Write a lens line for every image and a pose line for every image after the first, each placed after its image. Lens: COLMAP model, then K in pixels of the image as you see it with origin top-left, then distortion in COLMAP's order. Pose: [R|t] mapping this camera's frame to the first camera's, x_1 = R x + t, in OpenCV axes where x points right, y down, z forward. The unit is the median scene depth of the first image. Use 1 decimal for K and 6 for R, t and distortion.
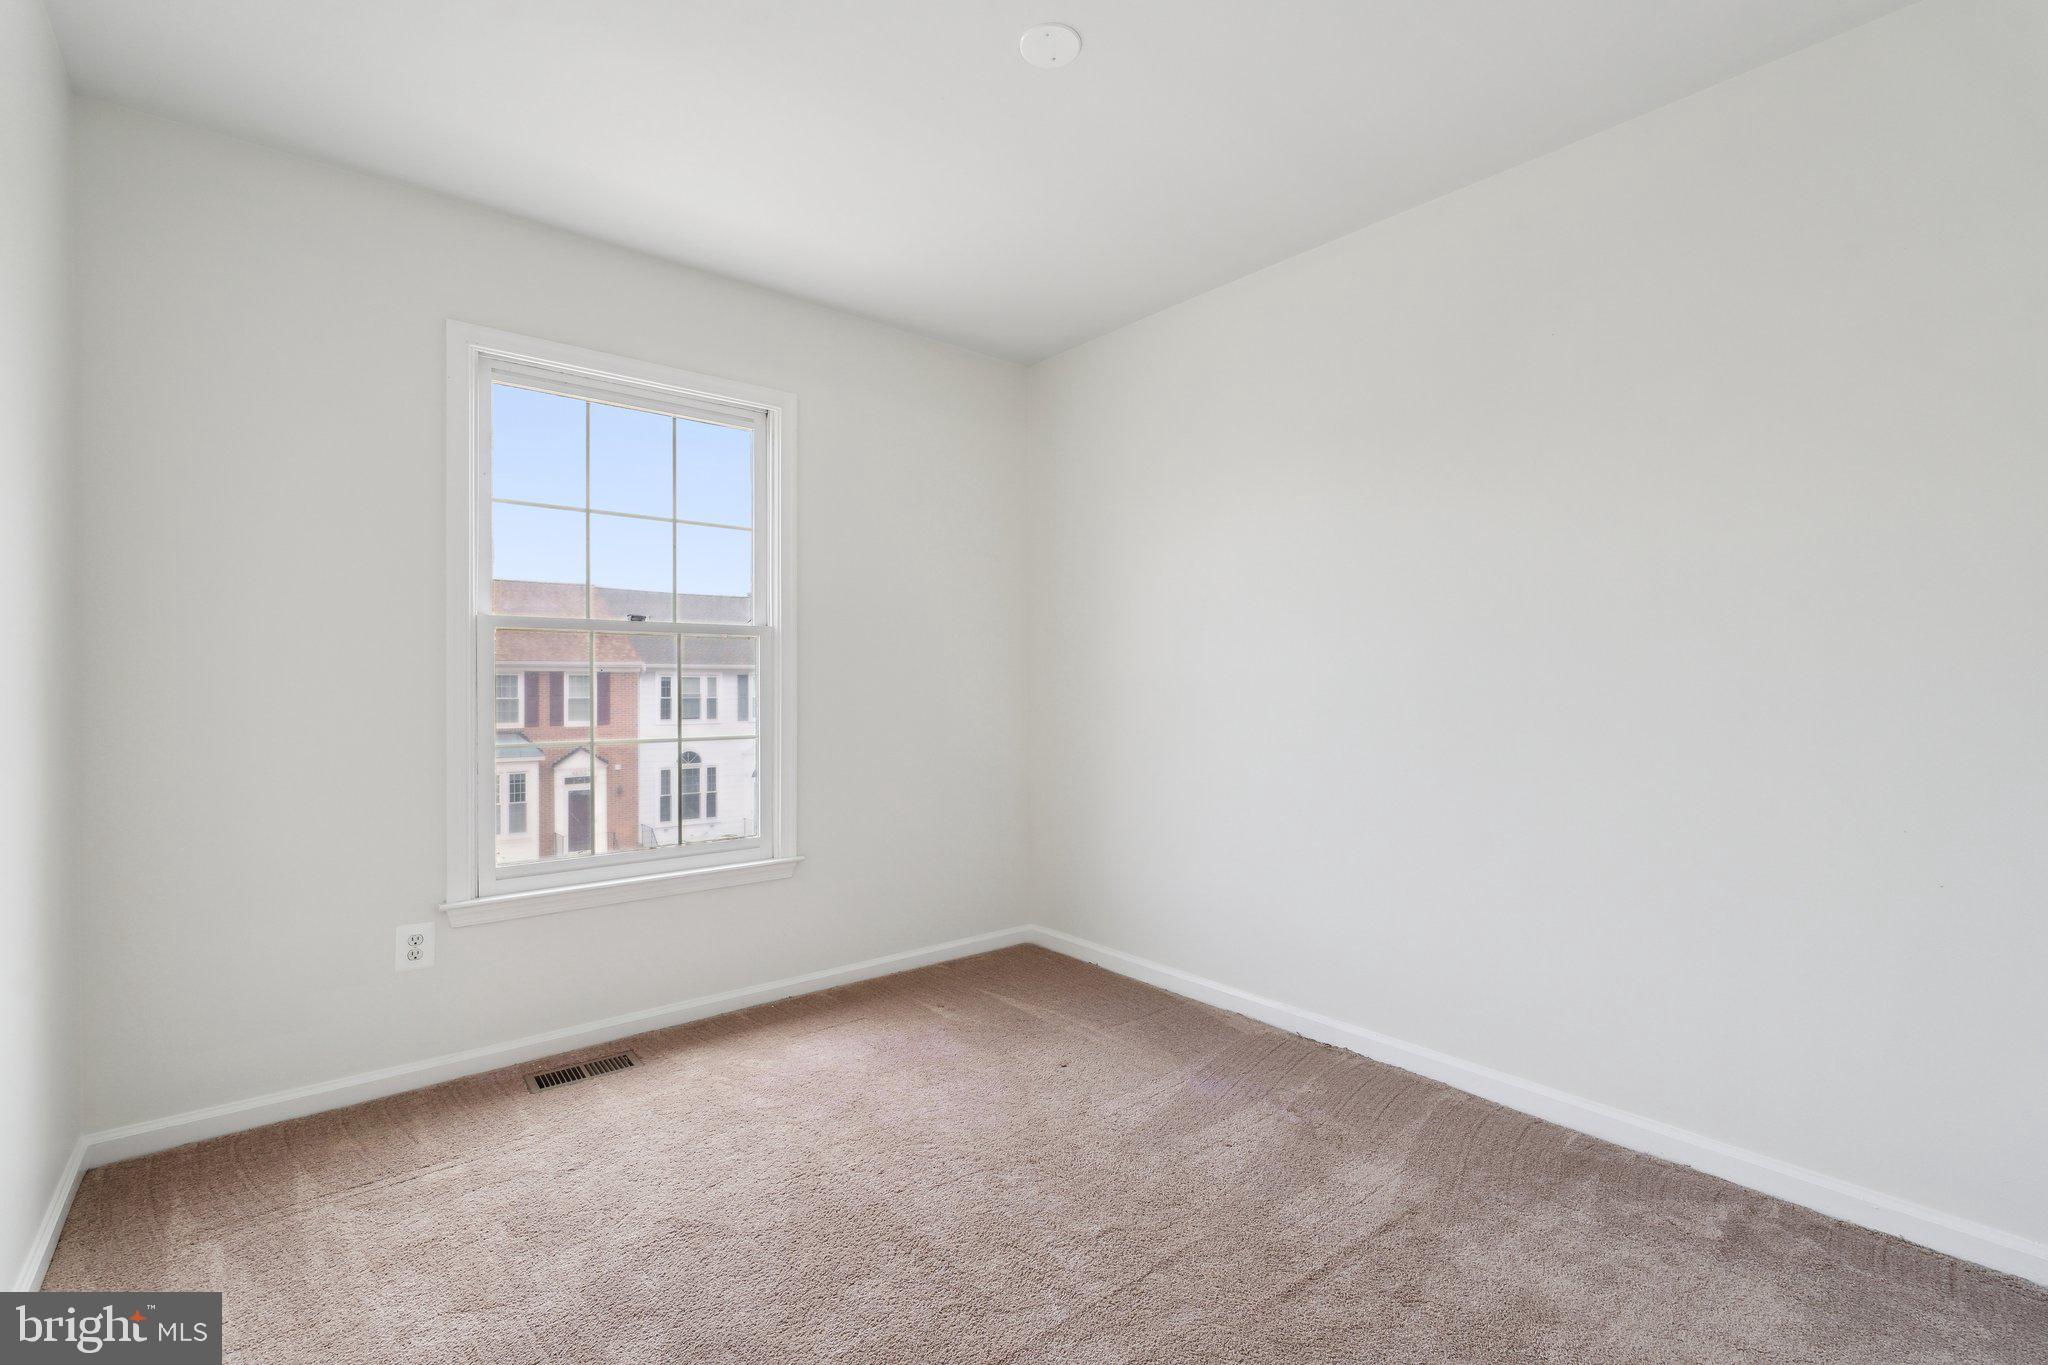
lens RADIAL K [[915.9, 0, 1034.6], [0, 915.9, 681.6], [0, 0, 1]] dist [-0.000271, -0.000094]
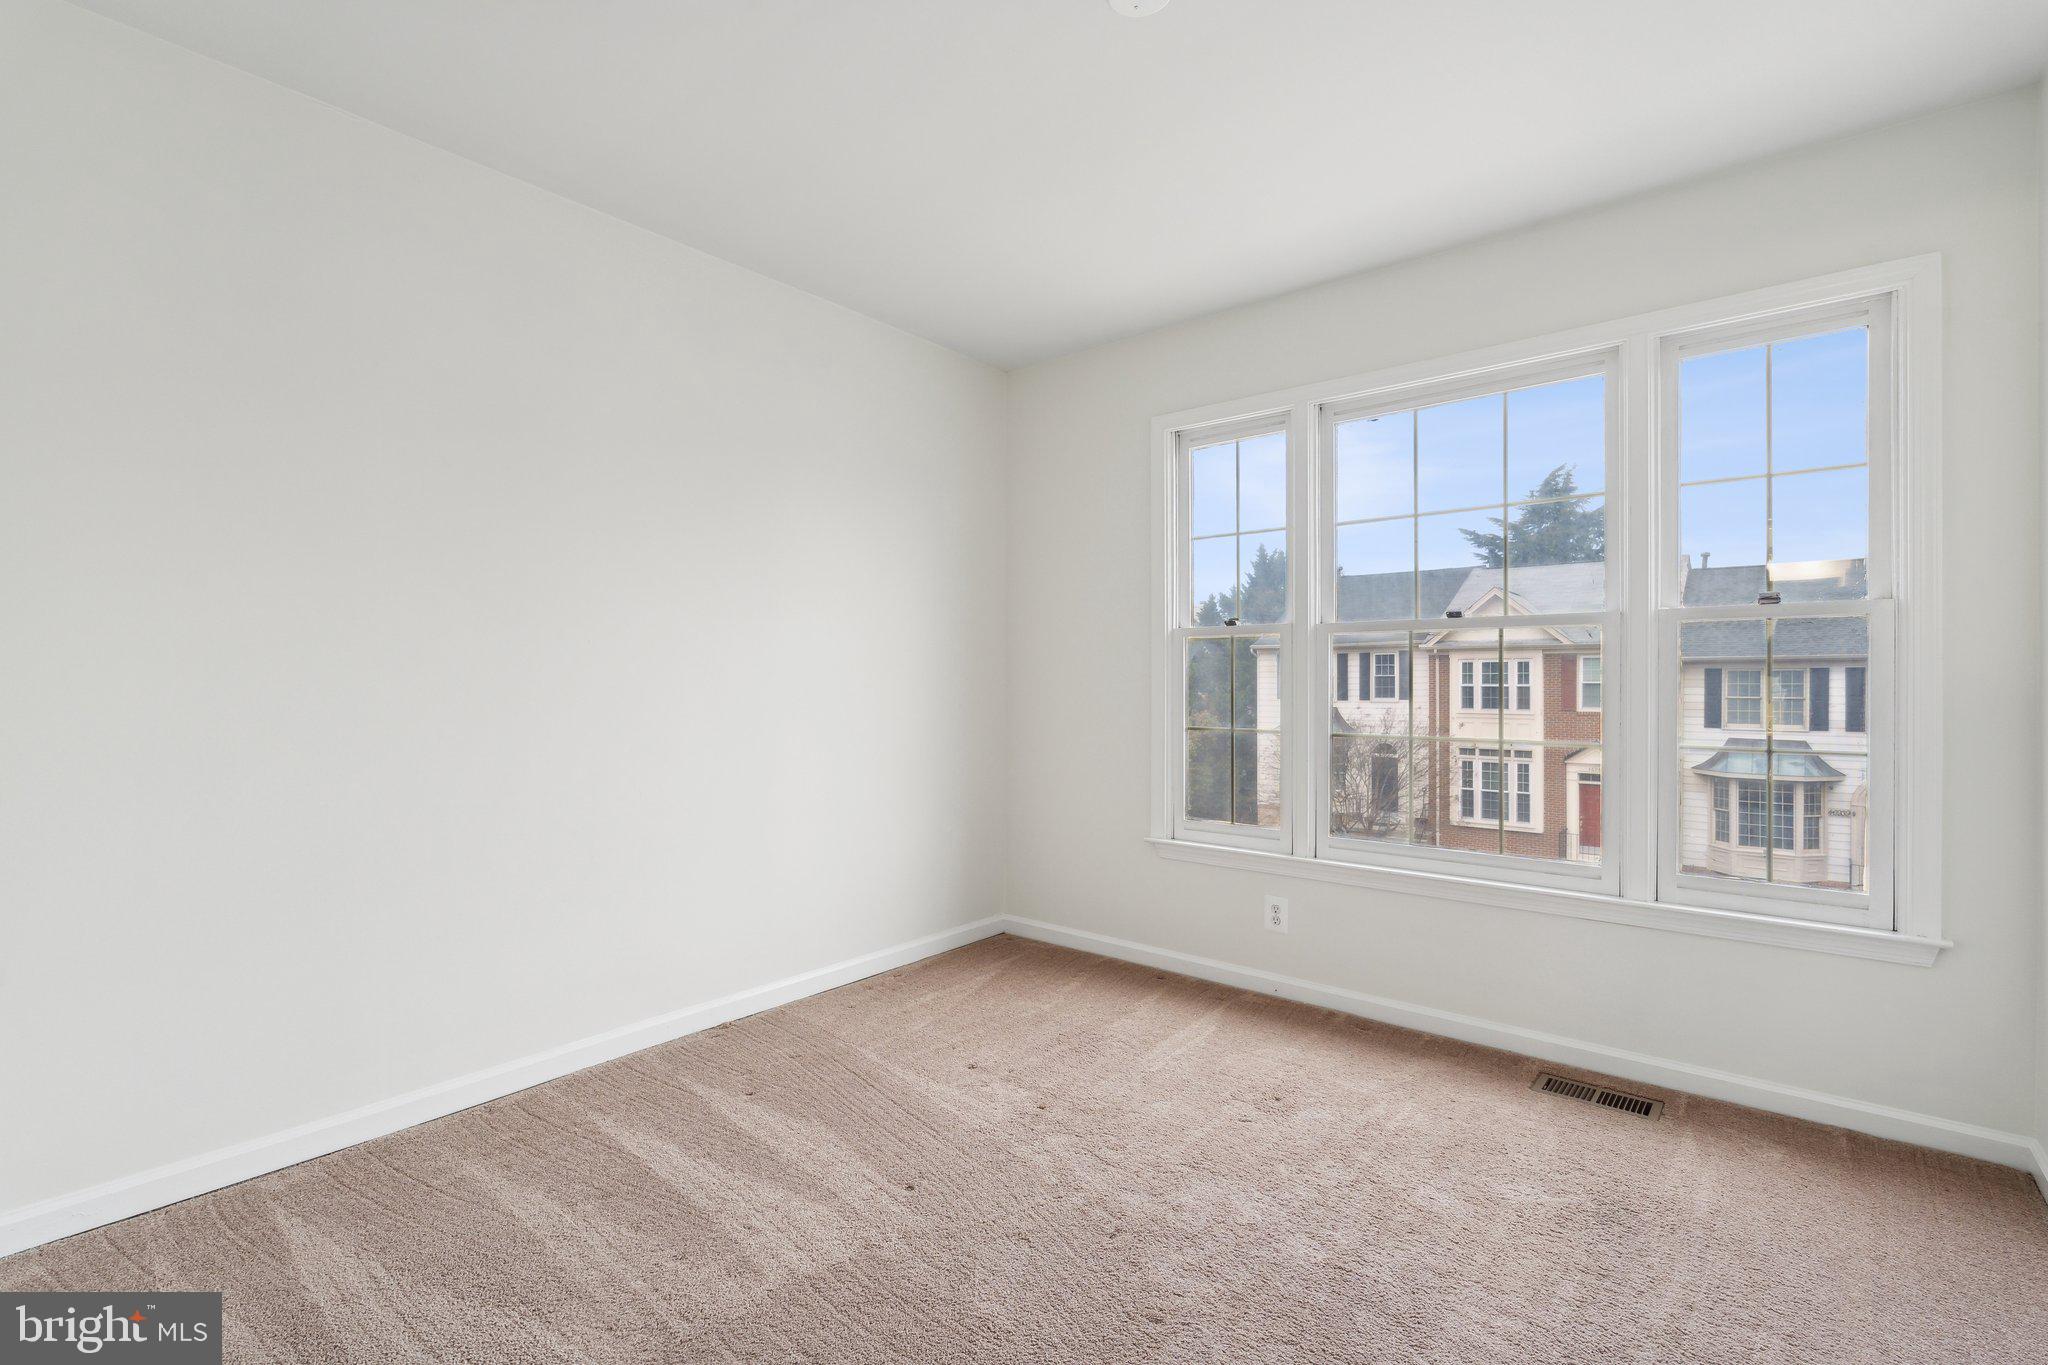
lens RADIAL K [[915.9, 0, 1041.3], [0, 915.9, 681.1], [0, 0, 1]] dist [-0.000271, -0.000094]
pose [[0.164799, 0.000760, -0.986327, 0.463662], [0.001019, 0.999999, 0.000941, 0.001413], [0.986327, -0.001160, 0.164798, 0.398192]]
